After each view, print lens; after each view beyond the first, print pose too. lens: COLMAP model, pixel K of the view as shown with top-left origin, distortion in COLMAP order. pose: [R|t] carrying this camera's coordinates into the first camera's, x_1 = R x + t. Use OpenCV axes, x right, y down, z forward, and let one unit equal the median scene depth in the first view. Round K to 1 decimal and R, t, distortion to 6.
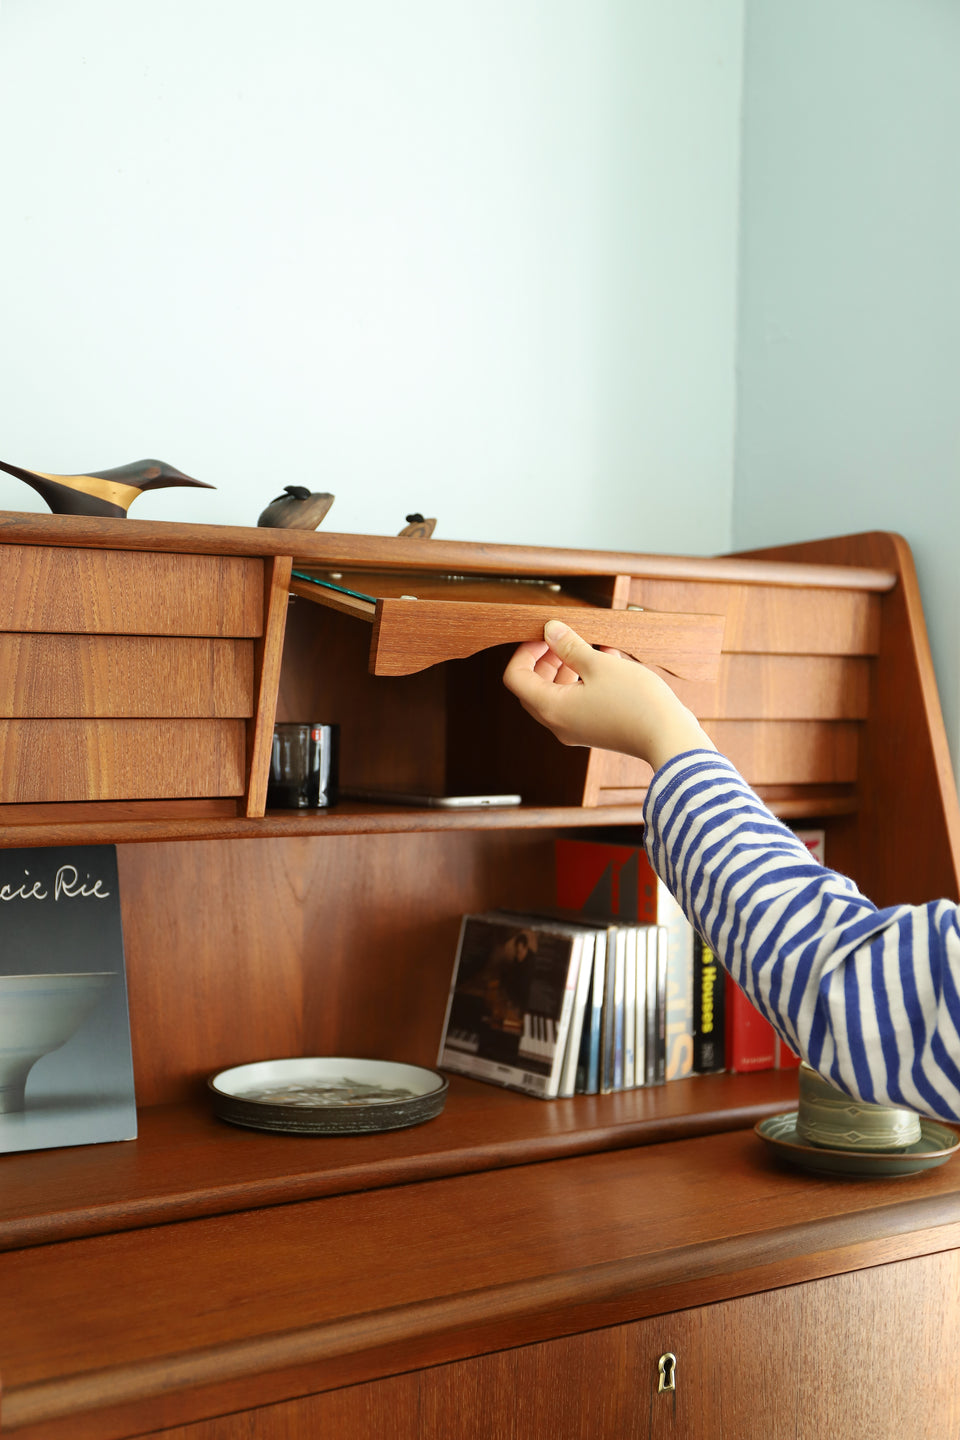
lens RADIAL K [[1961.1, 0, 469.2], [0, 1961.1, 726.4], [0, 0, 1]] dist [0.048397, 0.000000]
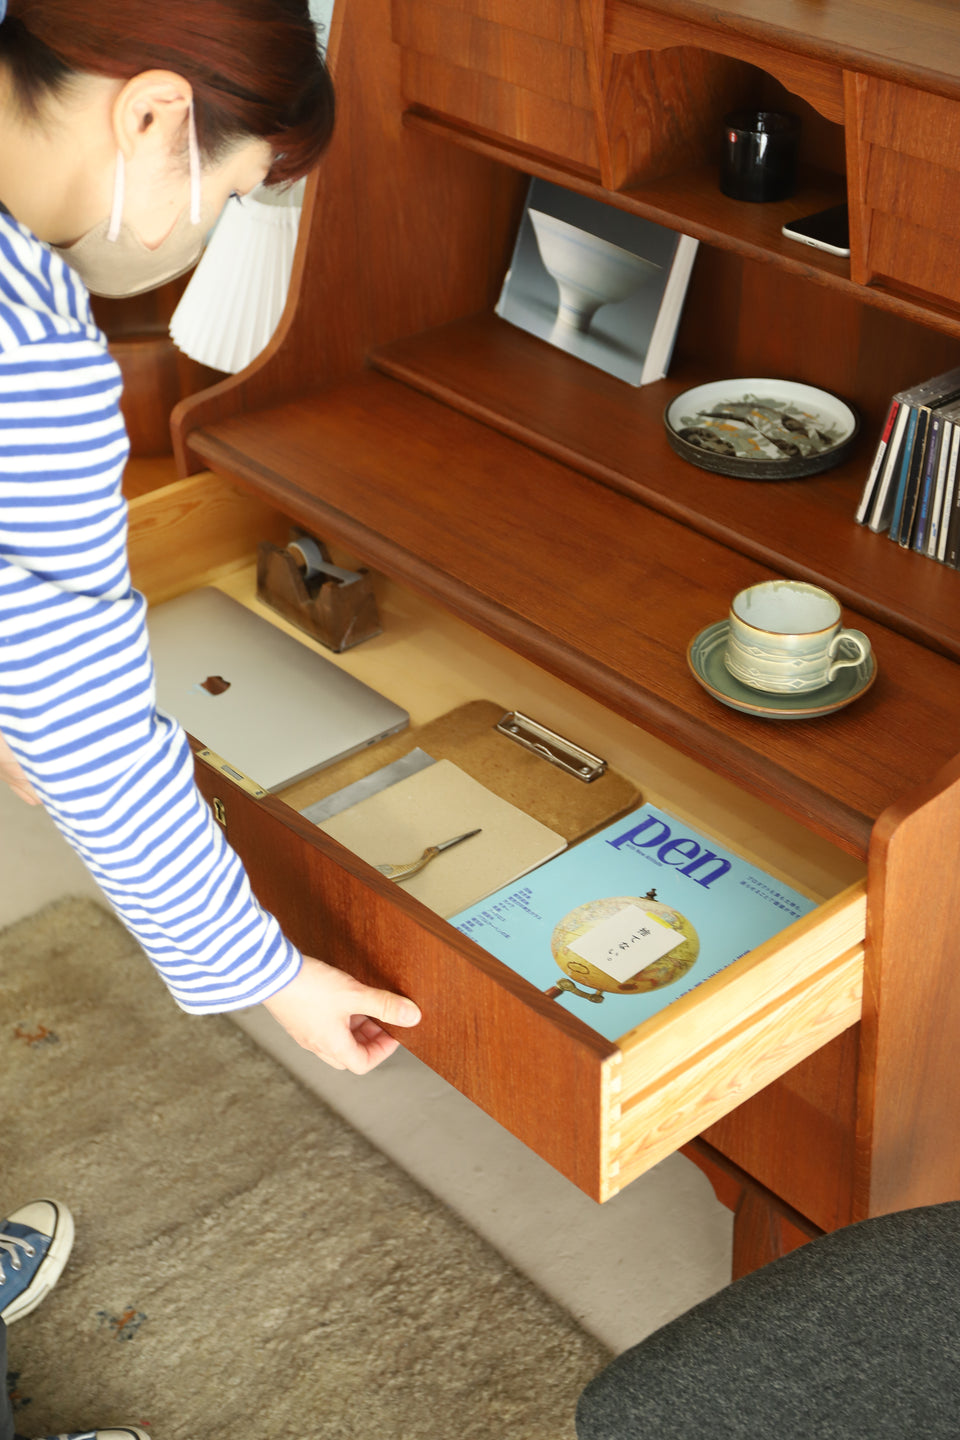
lens RADIAL K [[2136.7, 0, 477.8], [0, 2136.7, 714.1], [0, 0, 1]] dist [0.067218, 0.000000]
pose [[0.091260, 0.532988, -0.841187, 1.179193], [-0.017547, 0.845441, 0.533780, -0.388749], [0.995673, -0.033953, 0.086507, 0.724782]]
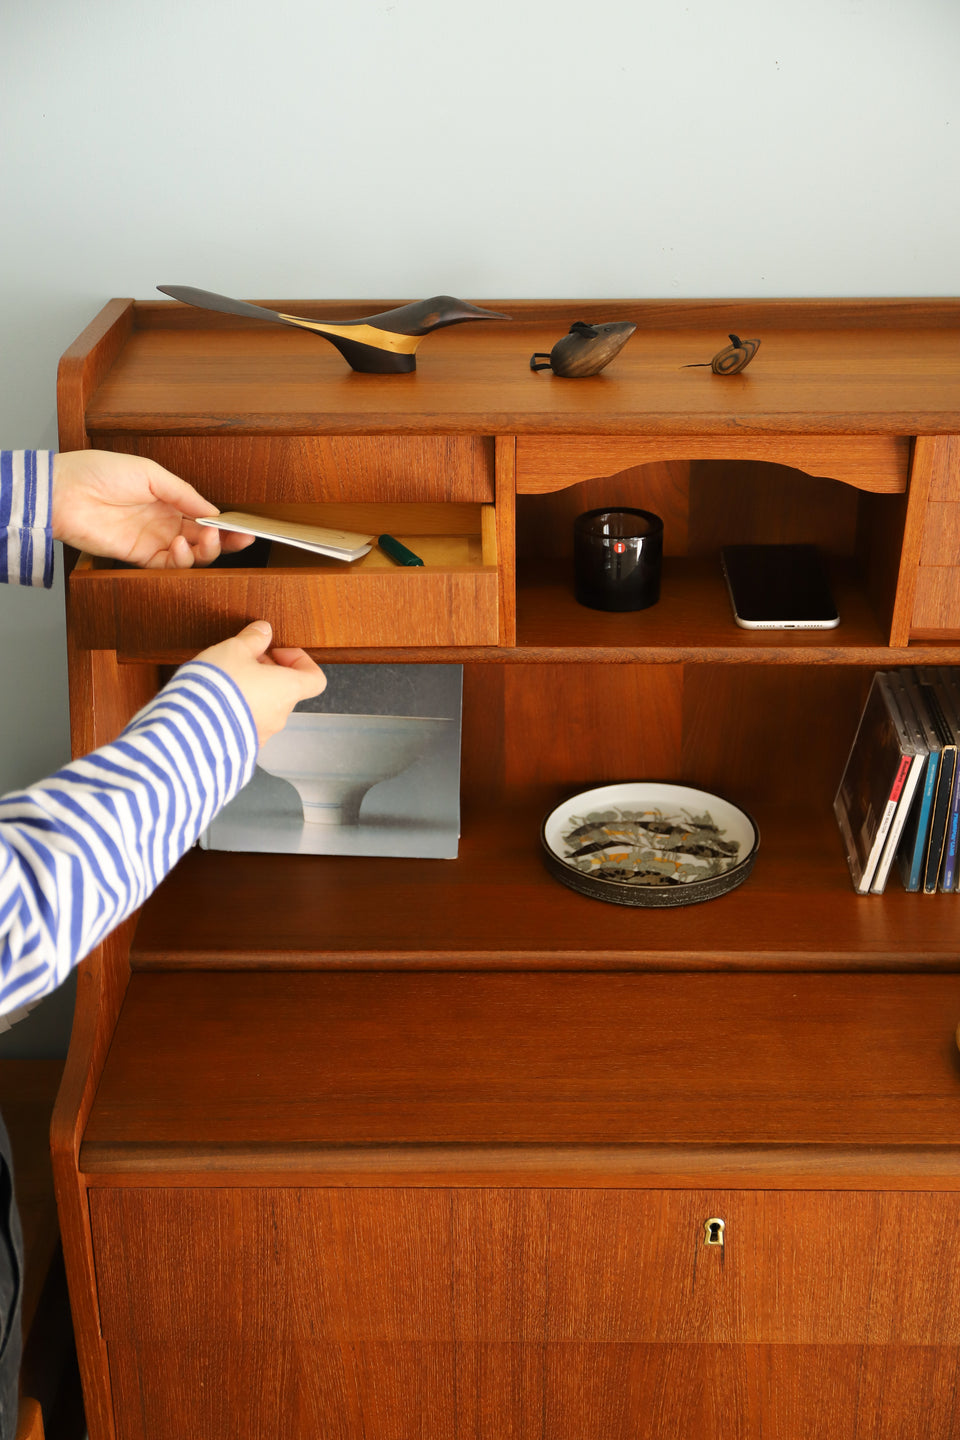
lens RADIAL K [[2136.7, 0, 484.5], [0, 2136.7, 719.6], [0, 0, 1]] dist [0.067218, 0.000000]
pose [[0.809087, 0.238715, -0.537023, 0.494072], [0.004552, 0.911214, 0.411907, -0.379274], [0.587672, -0.335713, 0.736165, 0.095131]]
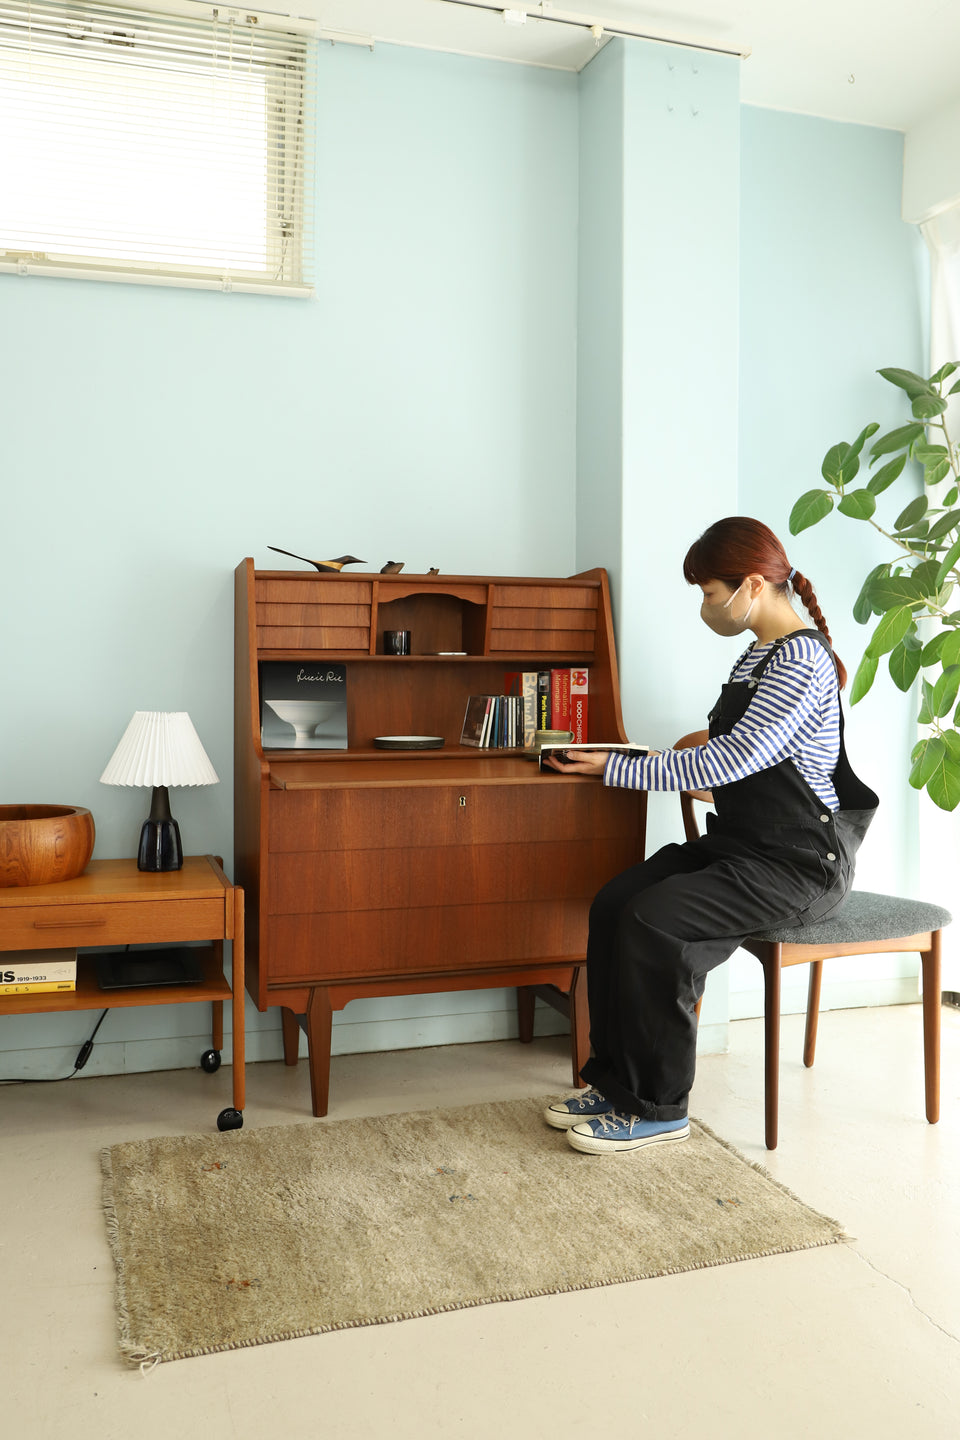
lens RADIAL K [[1265.9, 0, 481.1], [0, 1265.9, 658.0], [0, 0, 1]] dist [-0.020215, 0.029814]
pose [[0.956155, -0.009302, -0.292715, 0.697062], [0.001837, 0.999666, -0.025768, 0.103015], [0.292857, 0.024100, 0.955853, -1.052877]]
